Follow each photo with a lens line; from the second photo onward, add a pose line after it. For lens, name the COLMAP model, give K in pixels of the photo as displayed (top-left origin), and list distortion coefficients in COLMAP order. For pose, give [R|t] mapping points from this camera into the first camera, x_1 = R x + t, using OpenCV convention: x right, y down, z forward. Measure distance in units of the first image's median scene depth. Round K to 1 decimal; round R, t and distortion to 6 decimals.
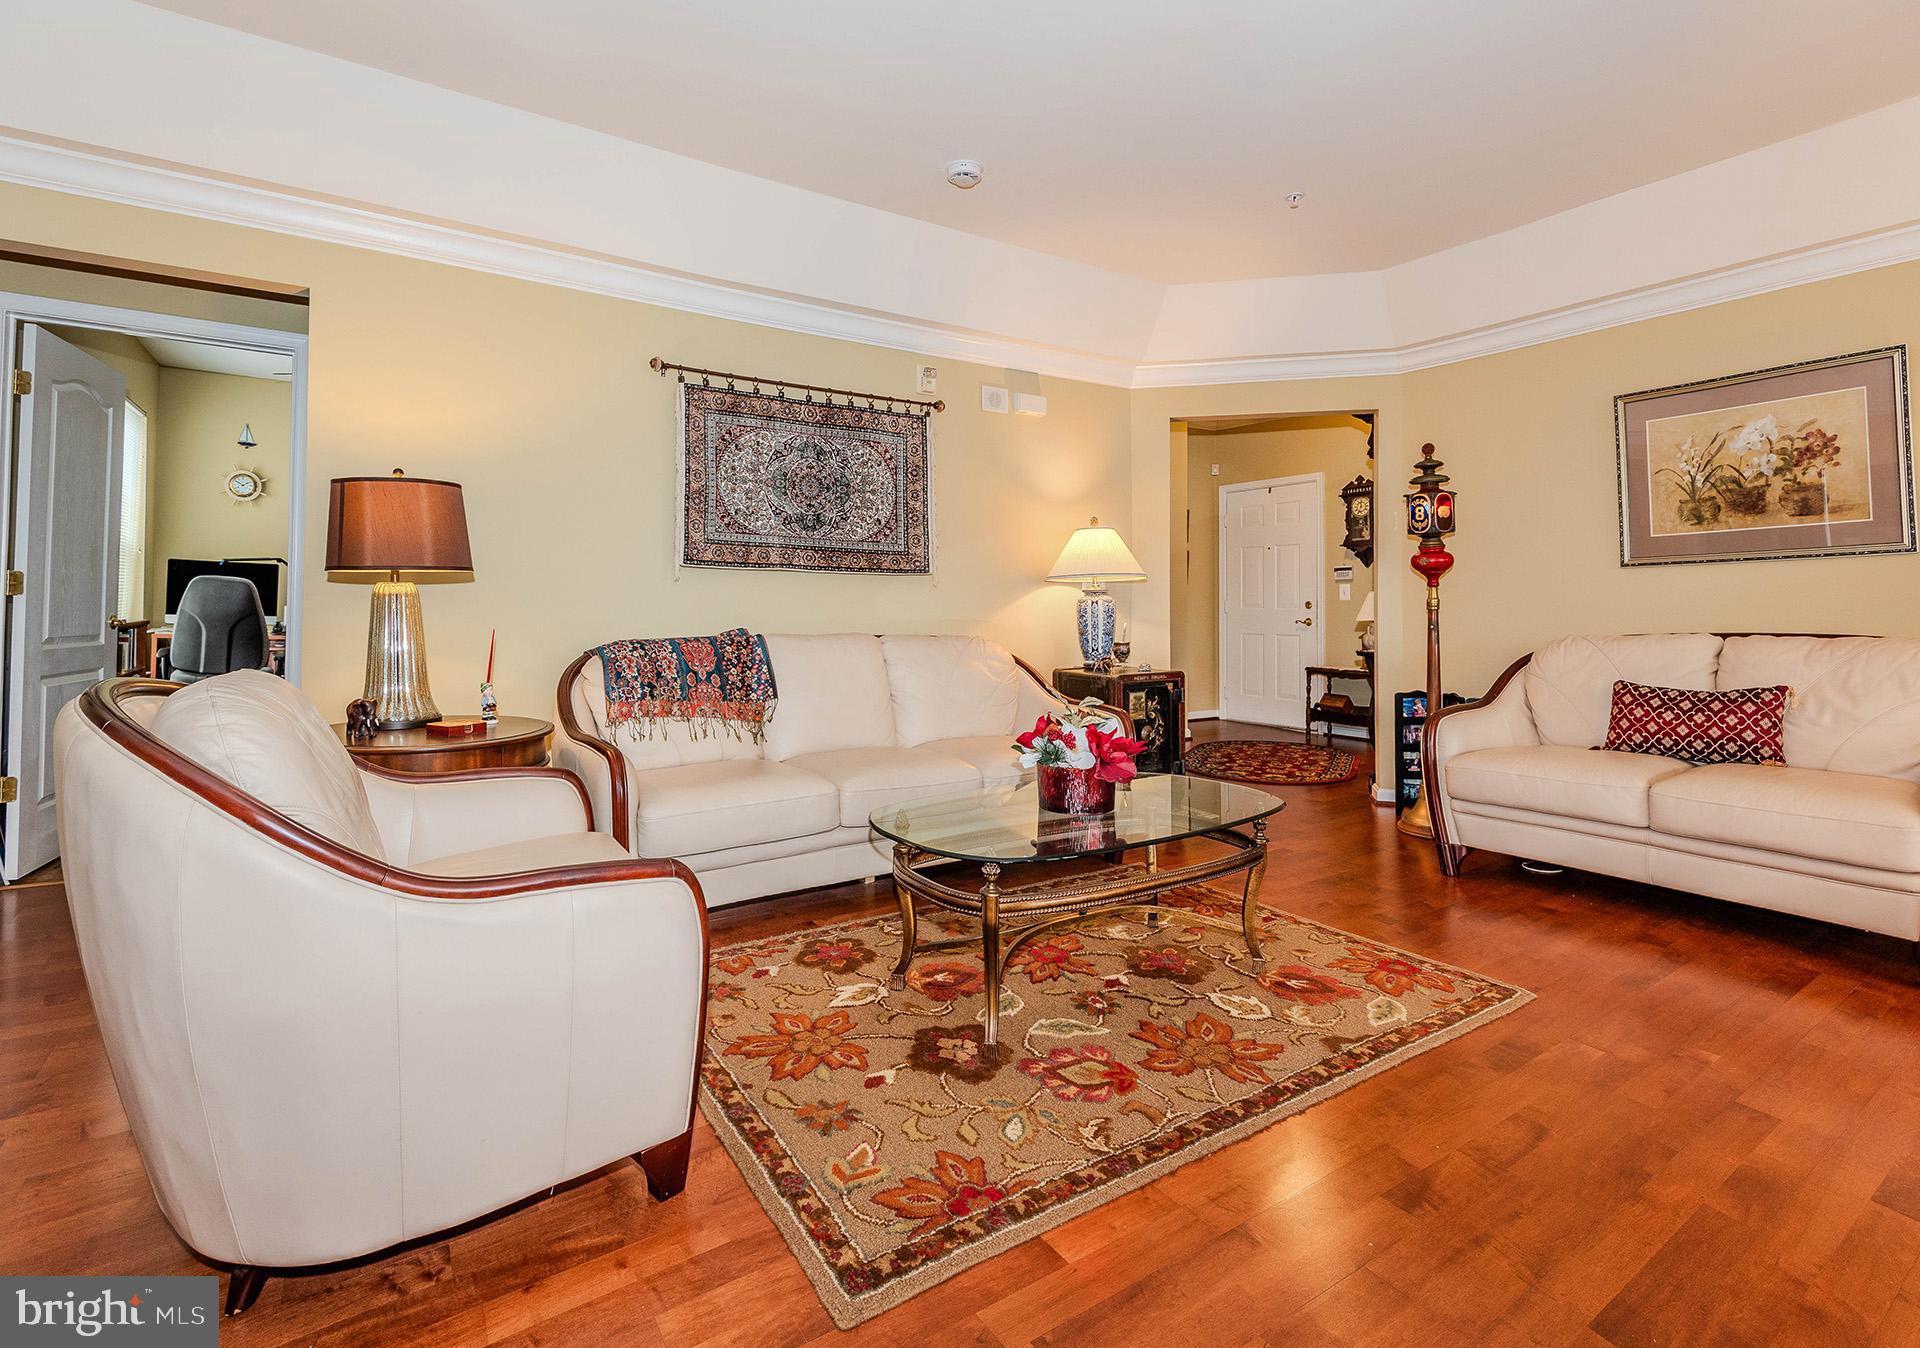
lens RADIAL K [[924.7, 0, 964.1], [0, 924.7, 585.7], [0, 0, 1]] dist [-0.023898, -0.000771]
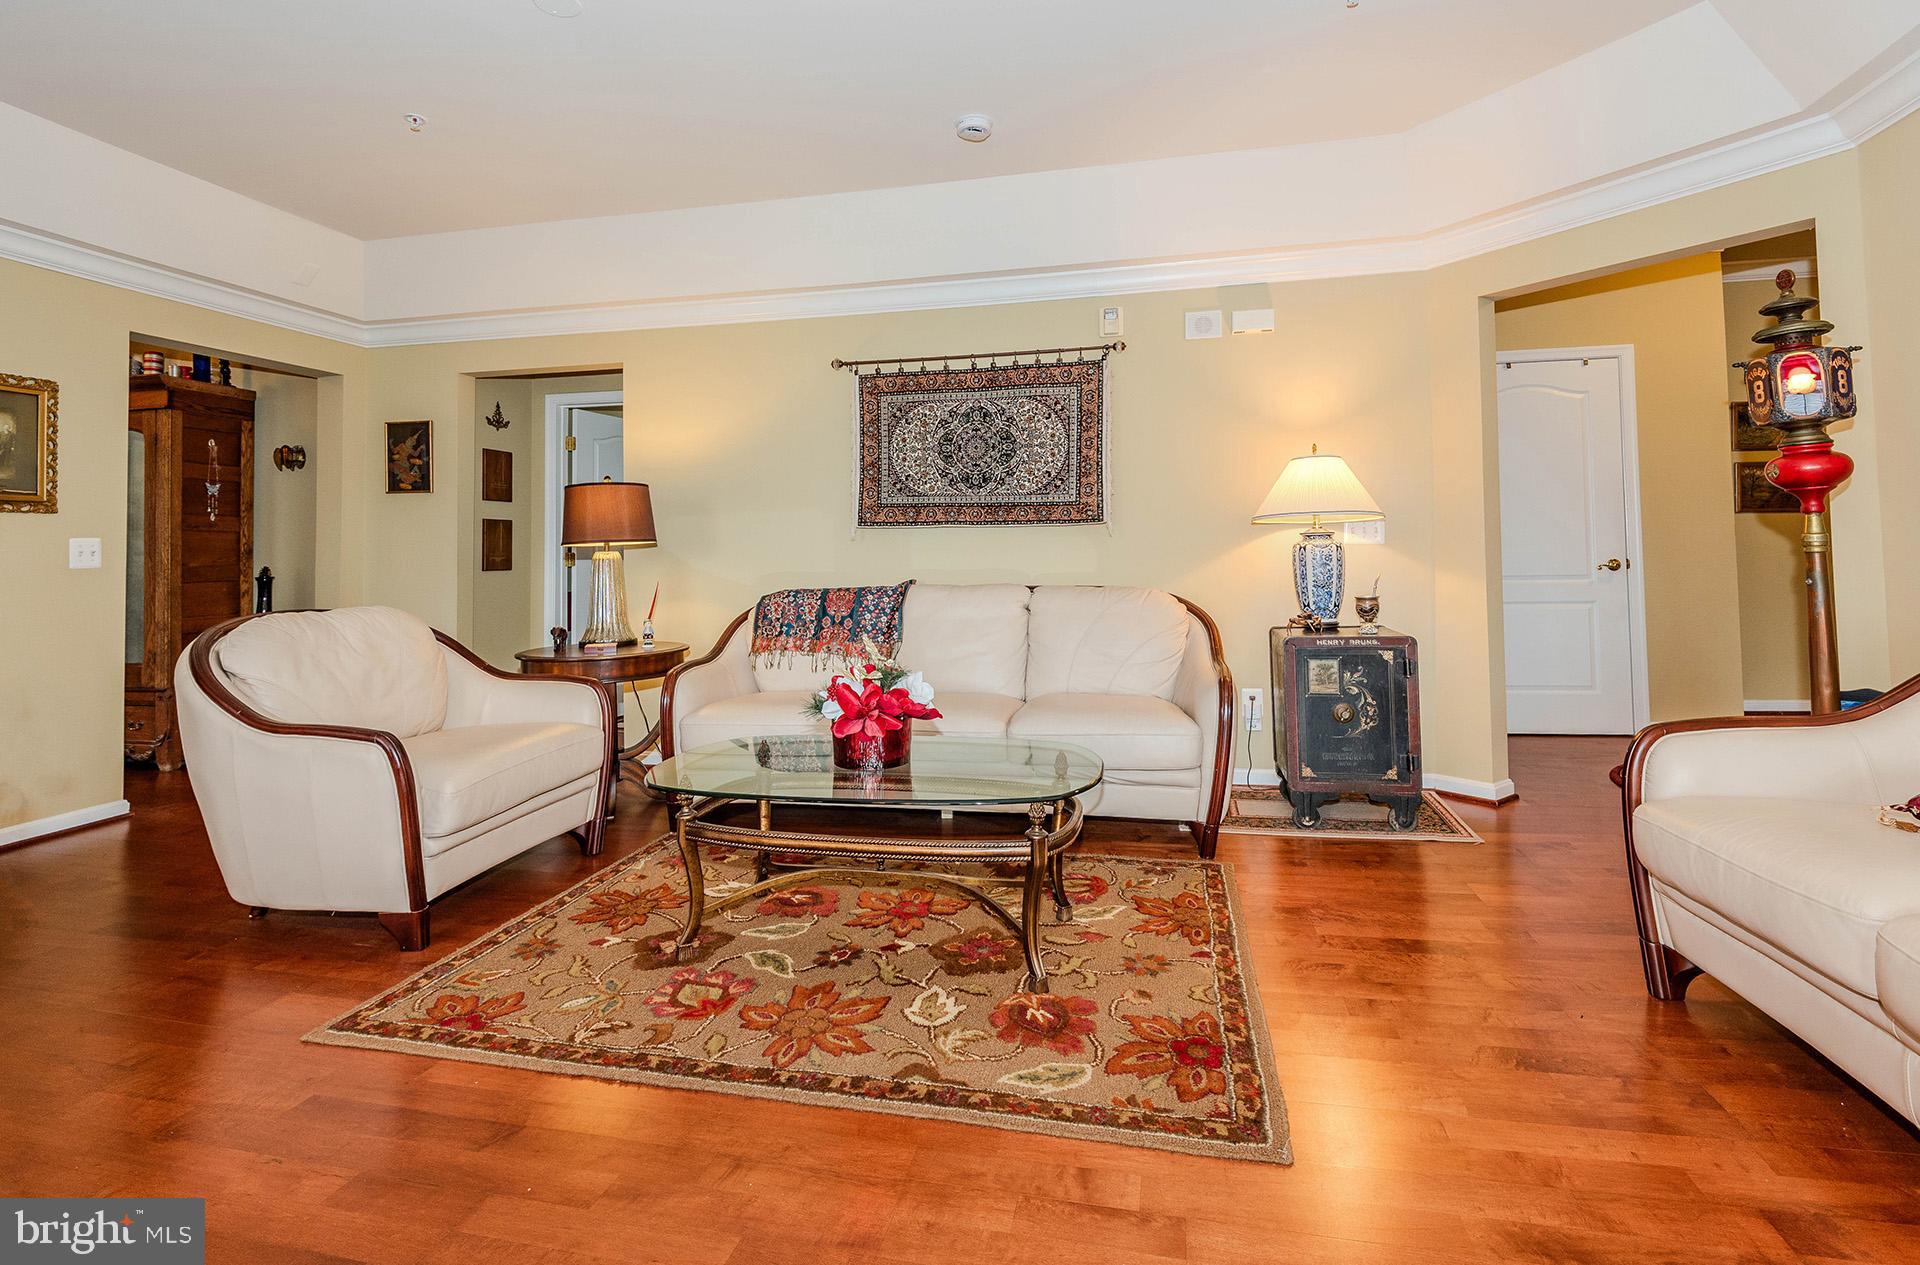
lens RADIAL K [[869.9, 0, 863.0], [0, 869.9, 538.1], [0, 0, 1]] dist [-0.001383, -0.011357]
pose [[0.697360, -0.029023, -0.716134, 0.554860], [0.036840, 0.999310, -0.004625, -0.002322], [0.715774, -0.023157, 0.697948, 0.229019]]
